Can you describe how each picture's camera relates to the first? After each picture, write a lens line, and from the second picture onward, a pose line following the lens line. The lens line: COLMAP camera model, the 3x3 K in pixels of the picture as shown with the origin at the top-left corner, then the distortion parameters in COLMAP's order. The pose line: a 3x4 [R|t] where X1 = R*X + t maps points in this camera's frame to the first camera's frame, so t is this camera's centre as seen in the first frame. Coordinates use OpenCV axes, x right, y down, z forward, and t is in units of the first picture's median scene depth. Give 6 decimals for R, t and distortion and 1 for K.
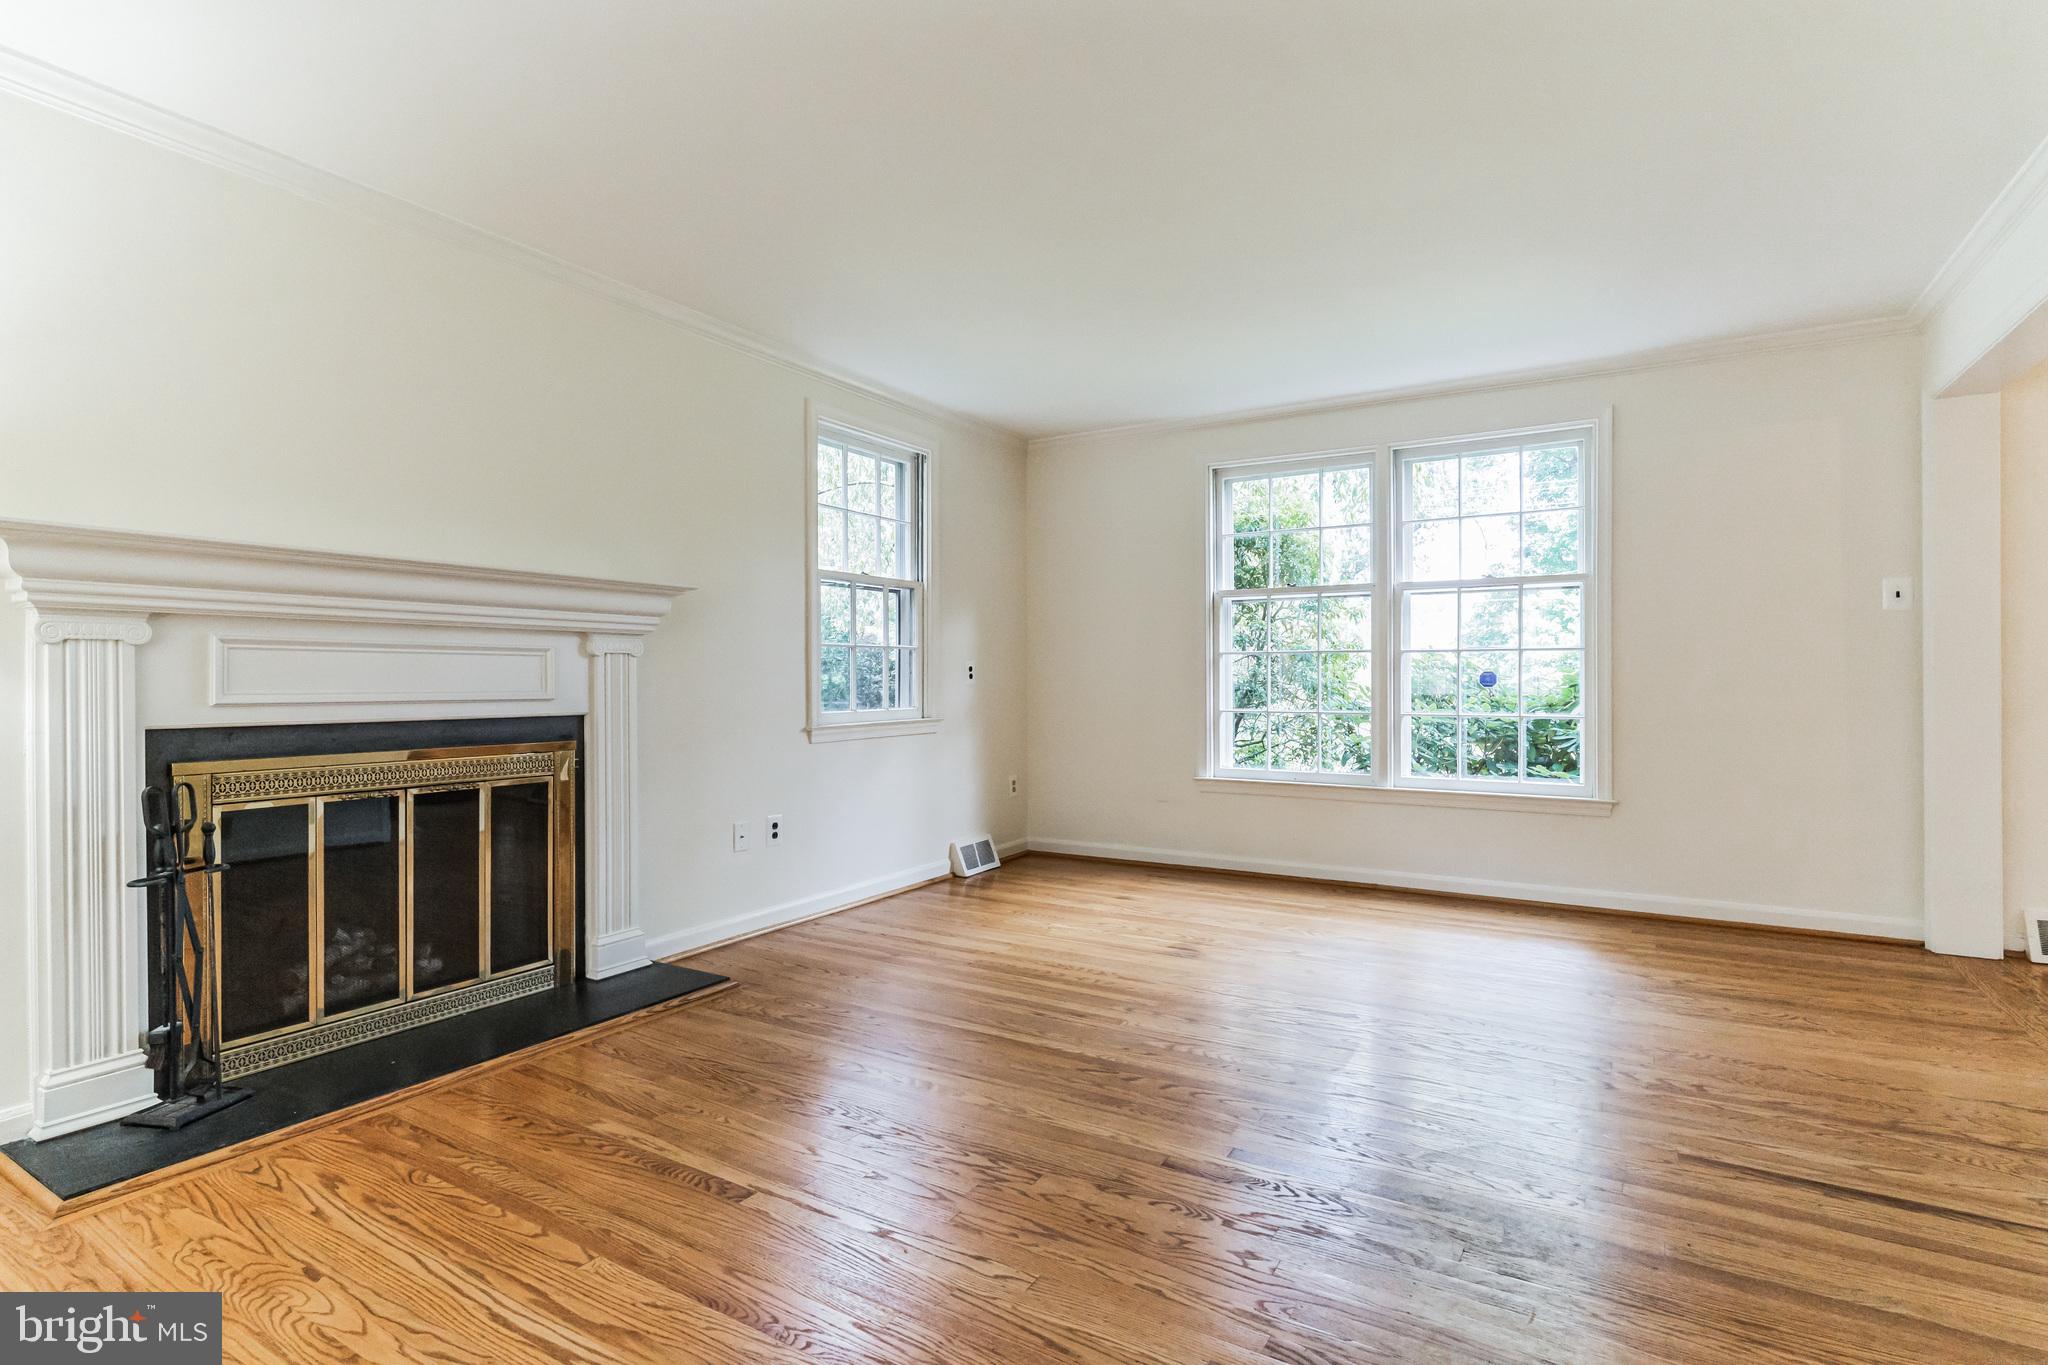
lens RADIAL K [[994.0, 0, 1023.9], [0, 994.0, 682.4], [0, 0, 1]] dist [-0.001082, 0.001410]
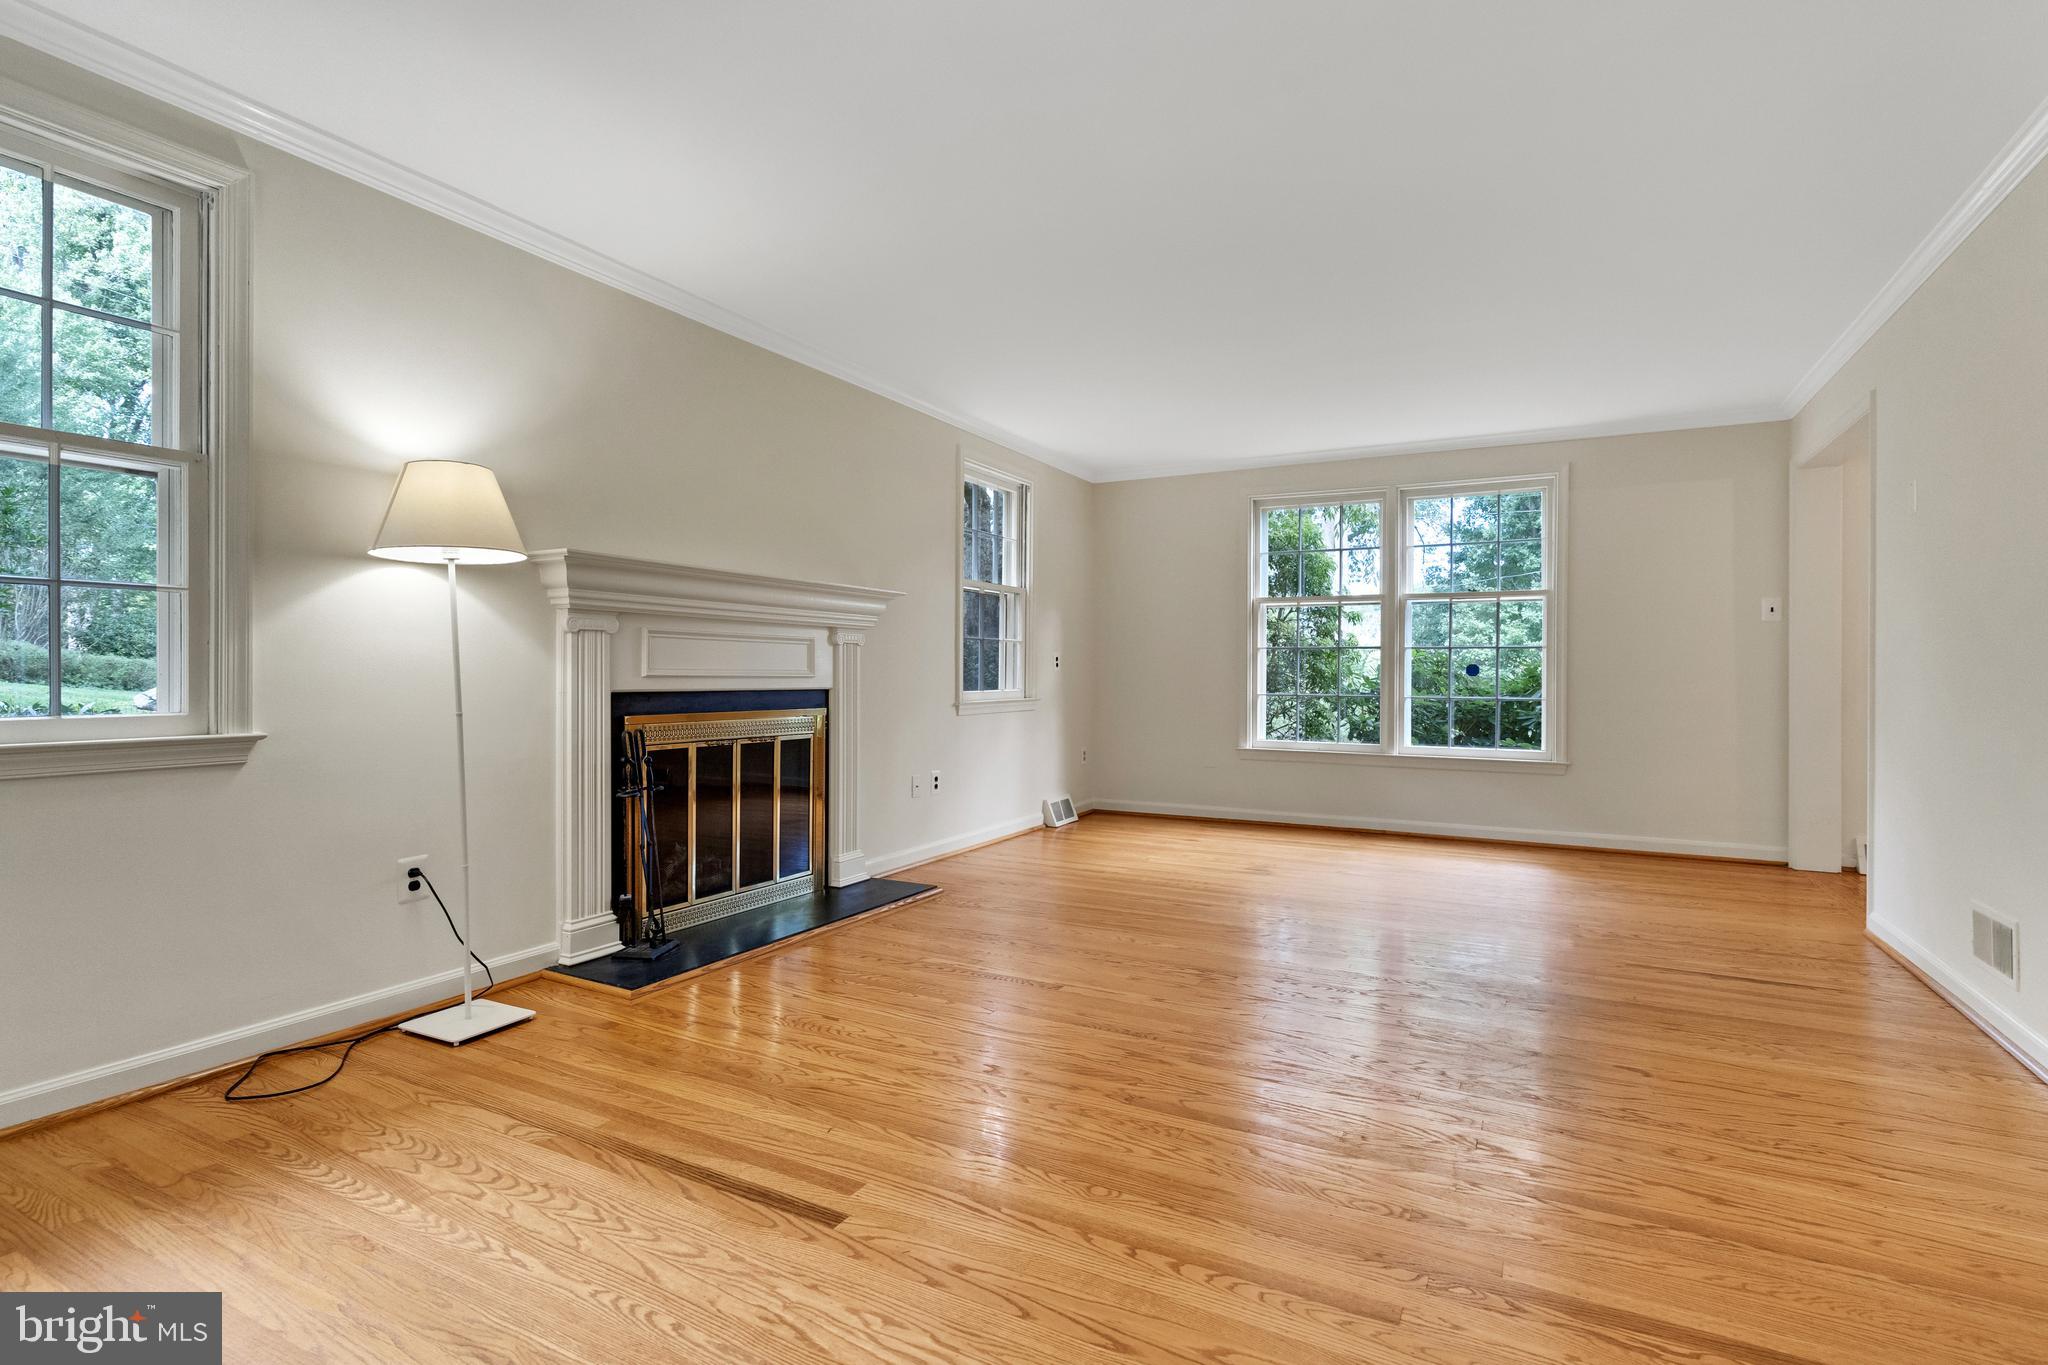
lens RADIAL K [[995.5, 0, 1022.8], [0, 995.5, 676.3], [0, 0, 1]] dist [0.003136, 0.000243]
pose [[0.998148, 0.008452, 0.060239, -0.250908], [-0.008427, 0.999964, -0.000673, 0.013501], [-0.060243, 0.000164, 0.998184, -0.332219]]
